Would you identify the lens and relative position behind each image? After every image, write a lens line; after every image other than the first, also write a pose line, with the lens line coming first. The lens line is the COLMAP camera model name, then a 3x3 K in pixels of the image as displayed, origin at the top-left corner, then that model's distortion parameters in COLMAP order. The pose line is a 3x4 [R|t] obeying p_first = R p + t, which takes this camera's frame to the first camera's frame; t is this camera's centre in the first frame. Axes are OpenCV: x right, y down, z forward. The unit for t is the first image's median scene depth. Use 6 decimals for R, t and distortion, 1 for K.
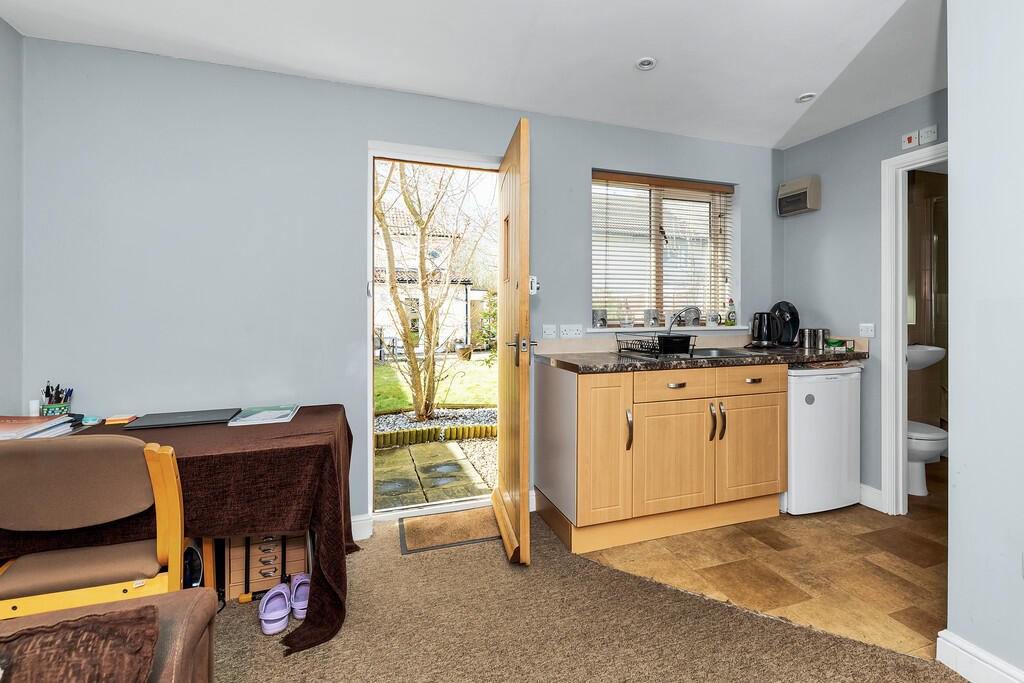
lens RADIAL K [[437.7, 0, 546.6], [0, 437.7, 315.3], [0, 0, 1]] dist [0.013882, -0.000215]
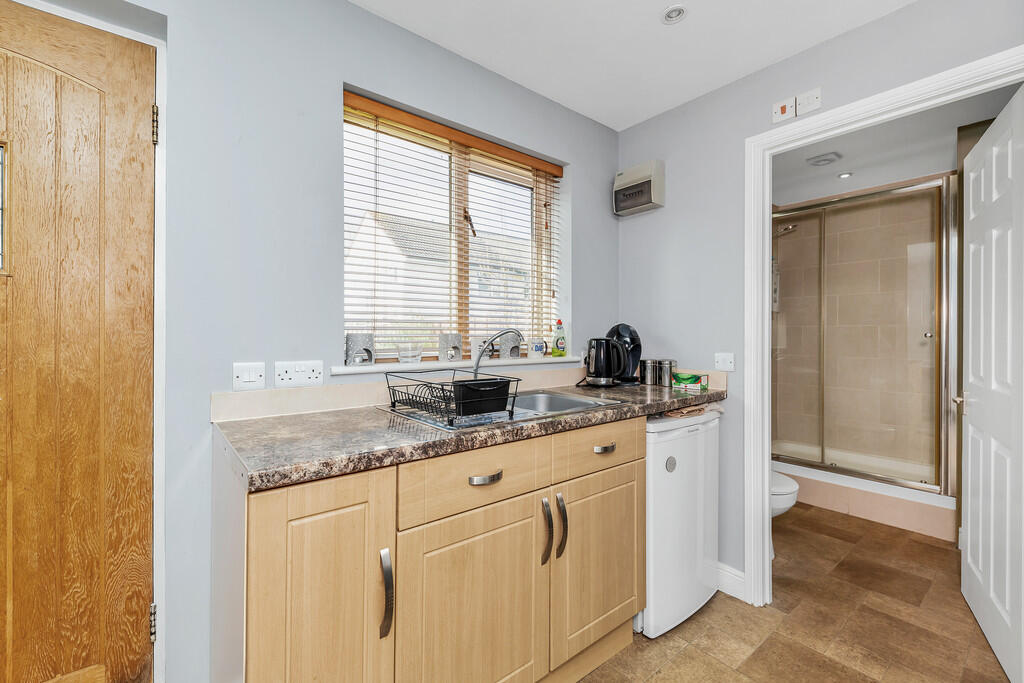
lens RADIAL K [[437.7, 0, 515.5], [0, 437.7, 340.2], [0, 0, 1]] dist [0.013882, -0.000215]
pose [[0.940529, -0.000010, 0.339713, 0.121627], [-0.000274, 1.000000, 0.000787, -0.004451], [-0.339713, -0.000834, 0.940529, 0.396183]]
